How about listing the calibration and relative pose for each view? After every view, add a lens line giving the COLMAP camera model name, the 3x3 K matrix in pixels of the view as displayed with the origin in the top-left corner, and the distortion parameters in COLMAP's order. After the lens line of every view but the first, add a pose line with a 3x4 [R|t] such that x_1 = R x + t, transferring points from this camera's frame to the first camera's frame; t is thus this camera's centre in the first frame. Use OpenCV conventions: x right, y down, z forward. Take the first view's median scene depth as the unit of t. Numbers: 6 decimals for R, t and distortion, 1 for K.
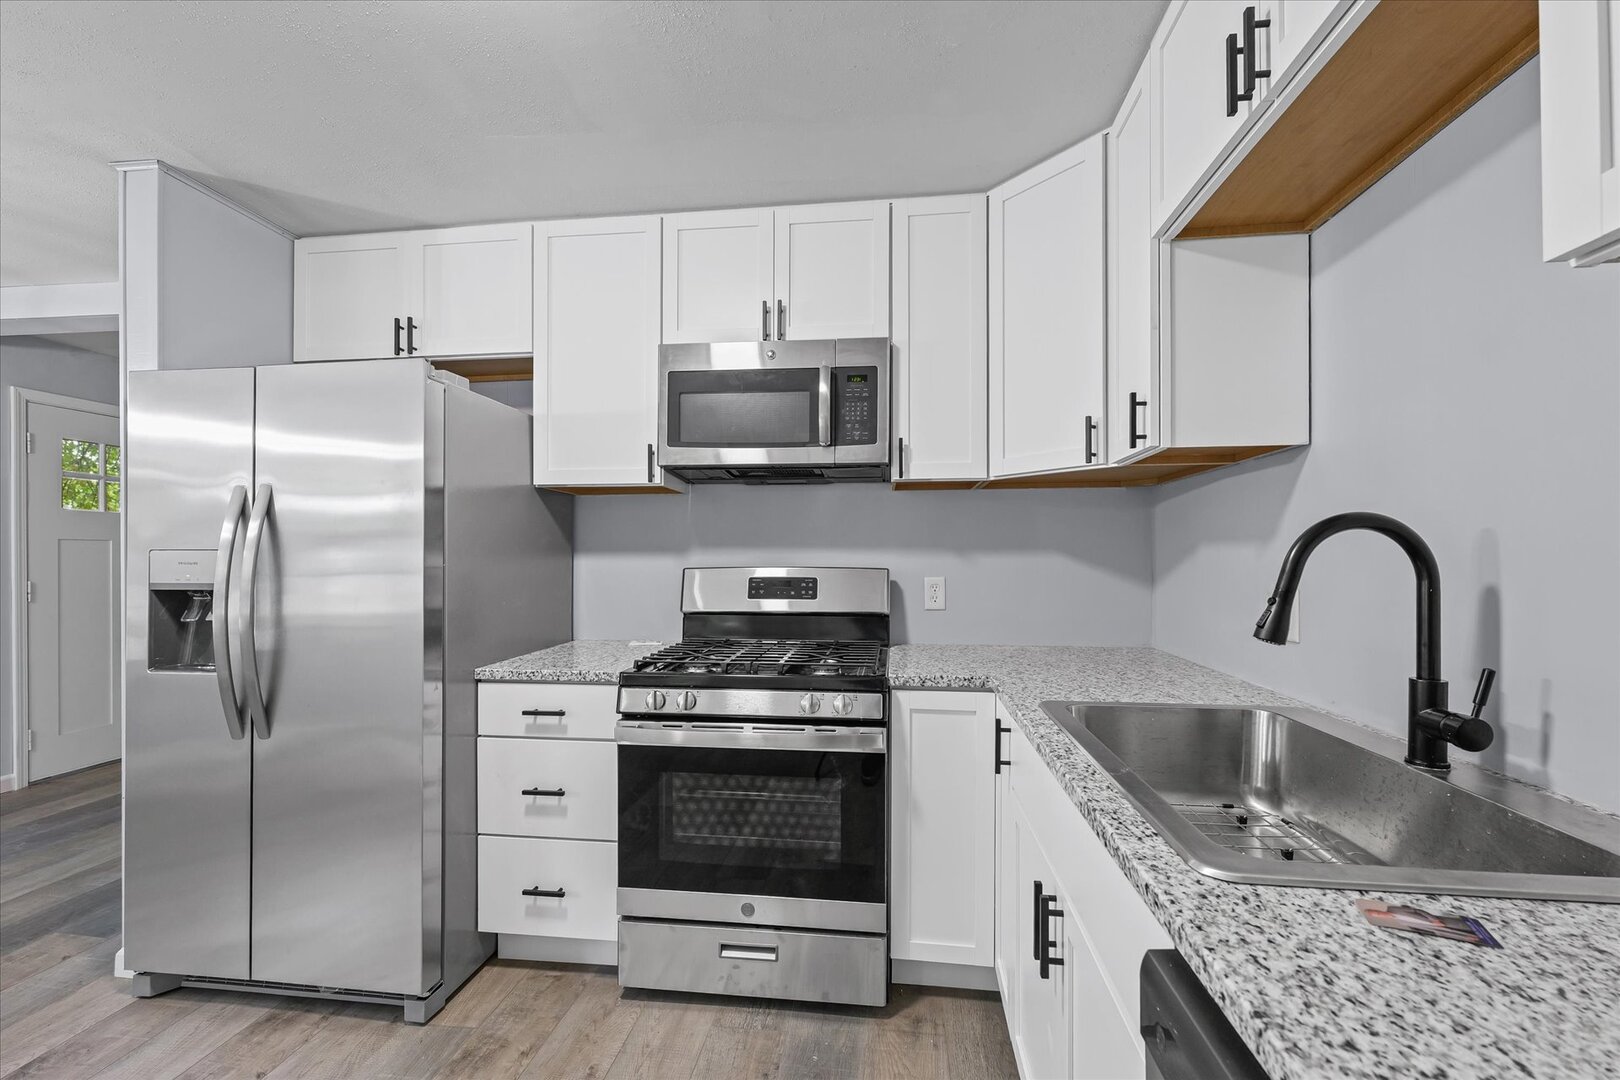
lens RADIAL K [[668.7, 0, 822.6], [0, 668.7, 553.9], [0, 0, 1]] dist [-0.002985, 0.000228]
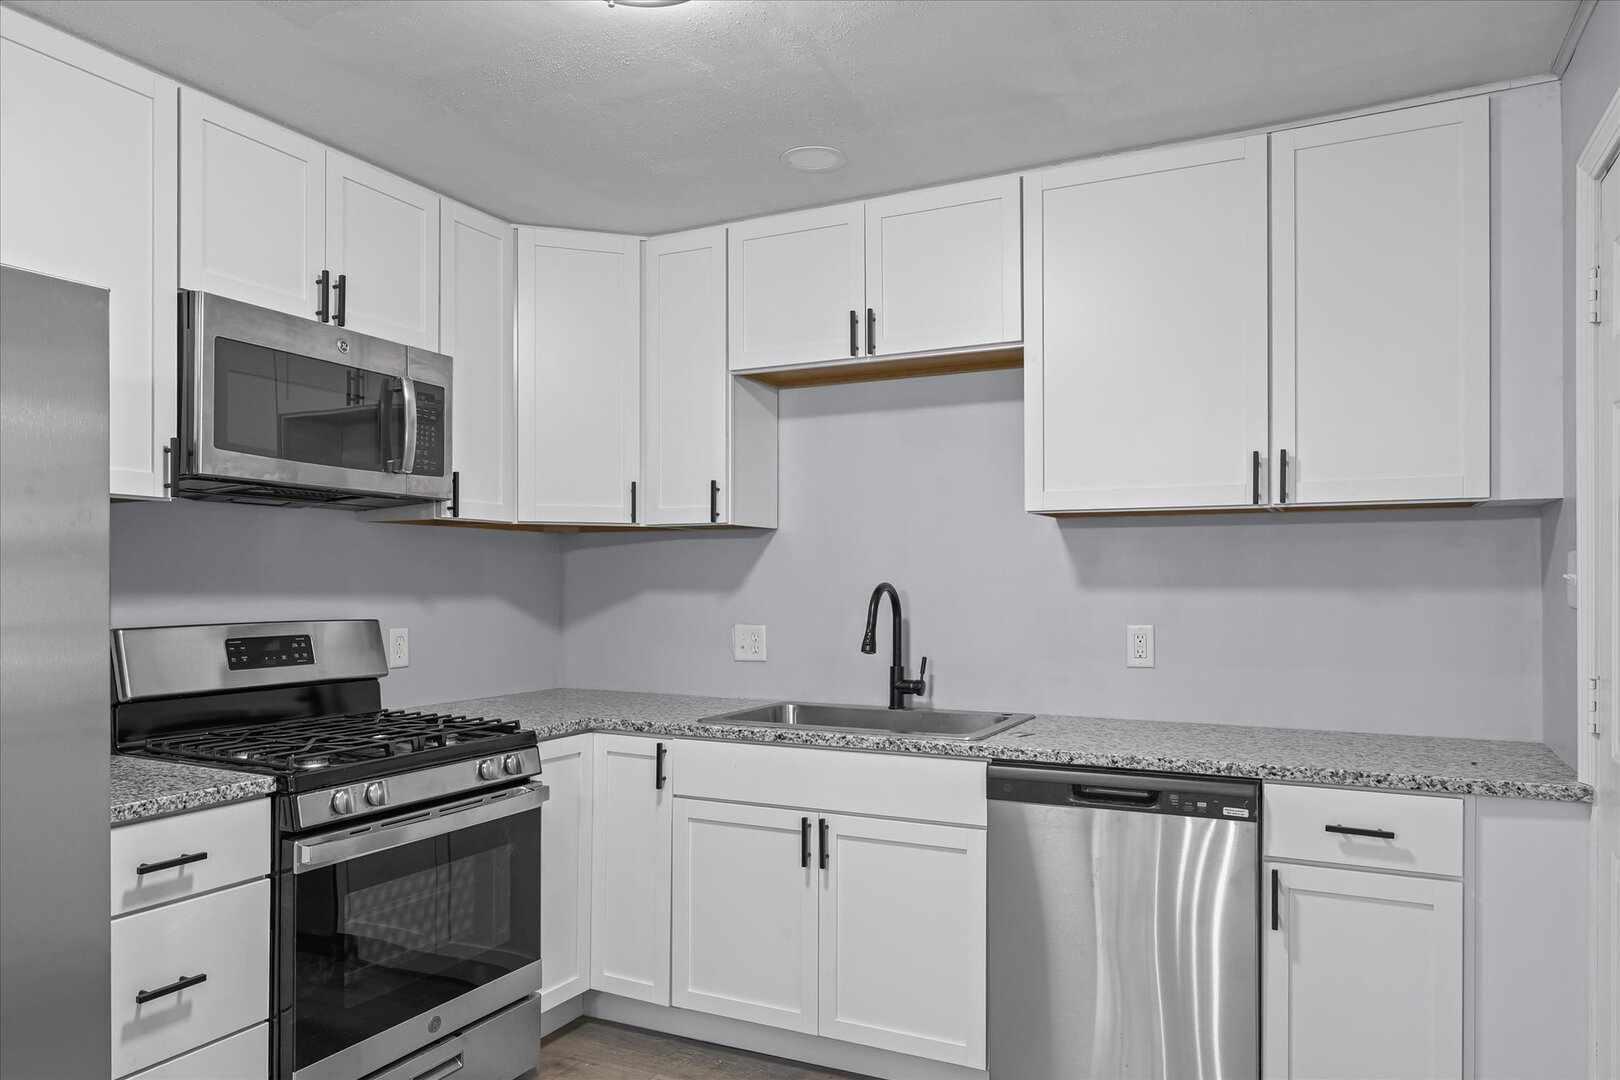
lens RADIAL K [[1092.9, 0, 799.1], [0, 1092.9, 580.8], [0, 0, 1]] dist [-0.002009, 0.000839]
pose [[0.334125, 0.005088, 0.942515, -1.101393], [-0.004646, 0.999982, -0.003751, -0.025955], [-0.942517, -0.003125, 0.334142, 0.086520]]
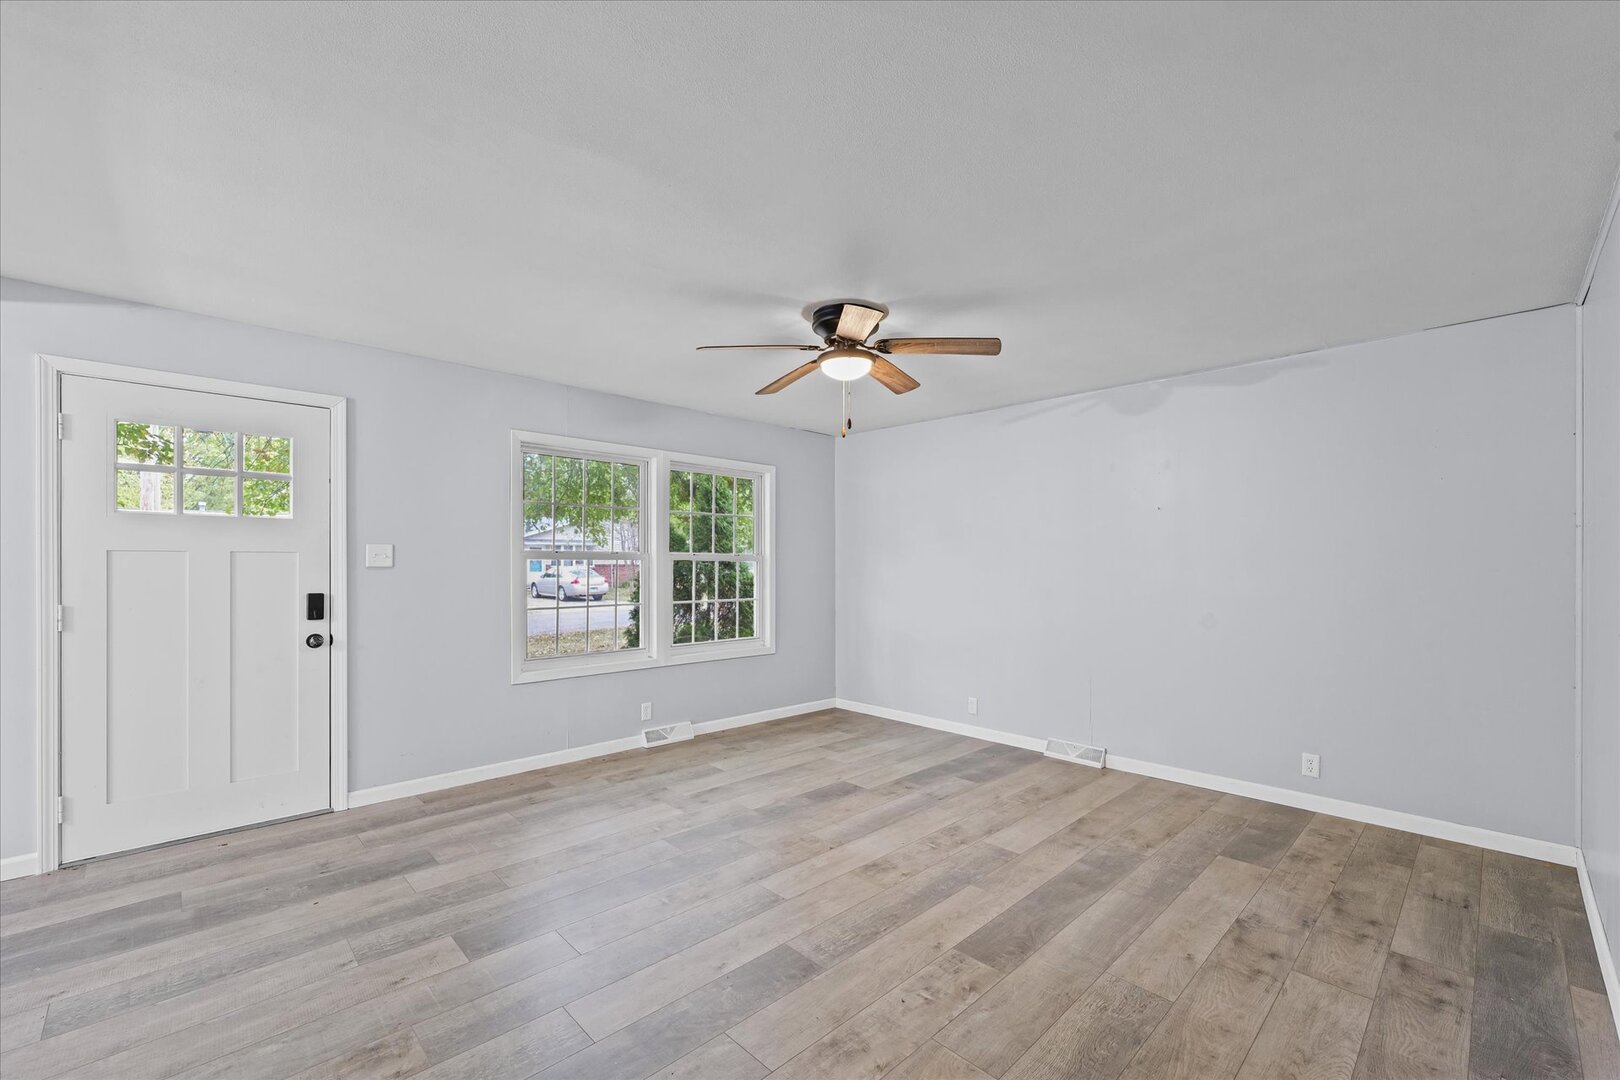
lens RADIAL K [[668.7, 0, 808.3], [0, 668.7, 557.1], [0, 0, 1]] dist [-0.002985, 0.000228]
pose [[0.774451, -0.002205, -0.632631, -0.048842], [-0.004144, 0.999955, -0.008558, -0.017478], [0.632621, 0.009249, 0.774406, 1.582483]]
